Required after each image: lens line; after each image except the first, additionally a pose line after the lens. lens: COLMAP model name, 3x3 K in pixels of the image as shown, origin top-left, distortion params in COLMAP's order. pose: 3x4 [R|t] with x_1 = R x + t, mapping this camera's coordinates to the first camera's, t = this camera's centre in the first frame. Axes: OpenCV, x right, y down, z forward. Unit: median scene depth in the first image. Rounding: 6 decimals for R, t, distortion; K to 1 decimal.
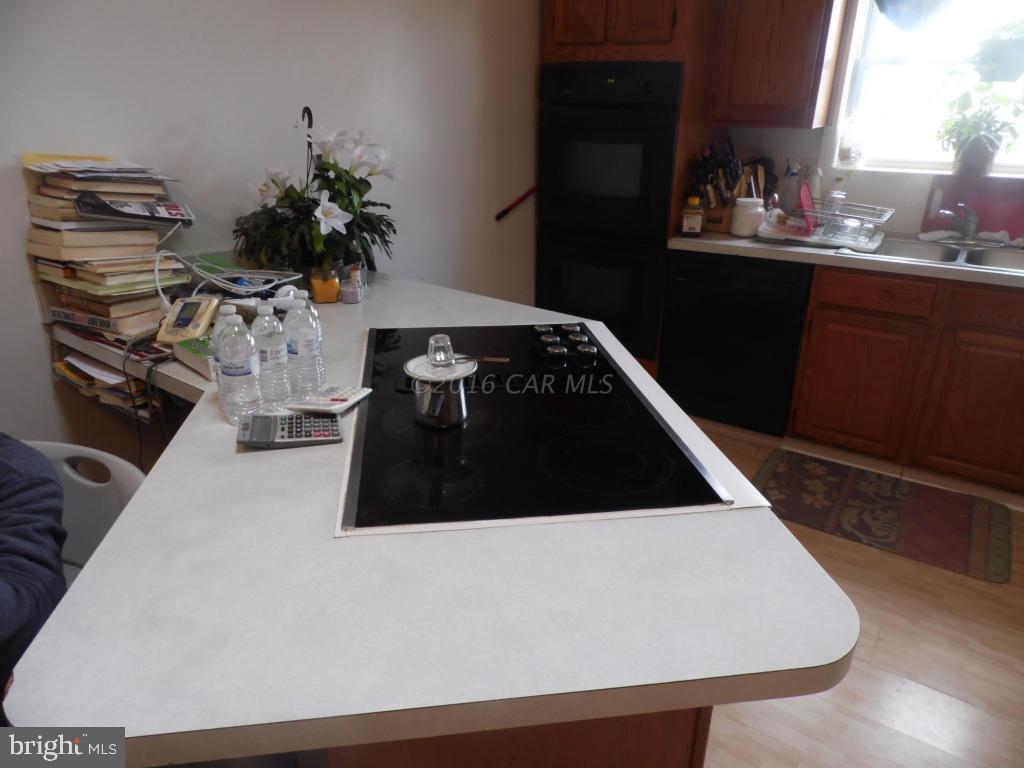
lens RADIAL K [[678.2, 0, 512.0], [0, 678.2, 384.0], [0, 0, 1]] dist [-0.000535, -0.004016]
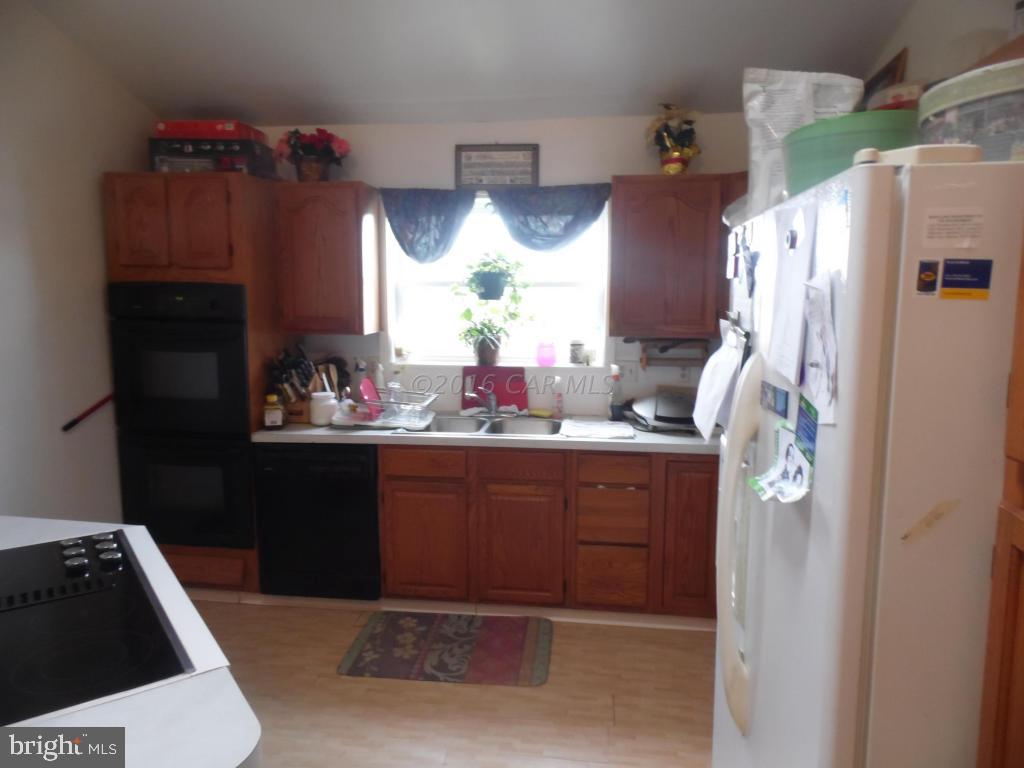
lens RADIAL K [[678.2, 0, 512.0], [0, 678.2, 384.0], [0, 0, 1]] dist [-0.000535, -0.004016]
pose [[0.881505, -0.060719, 0.468254, 0.101514], [0.178715, 0.960824, -0.211846, 0.014969], [-0.437046, 0.270428, 0.857822, -0.143559]]
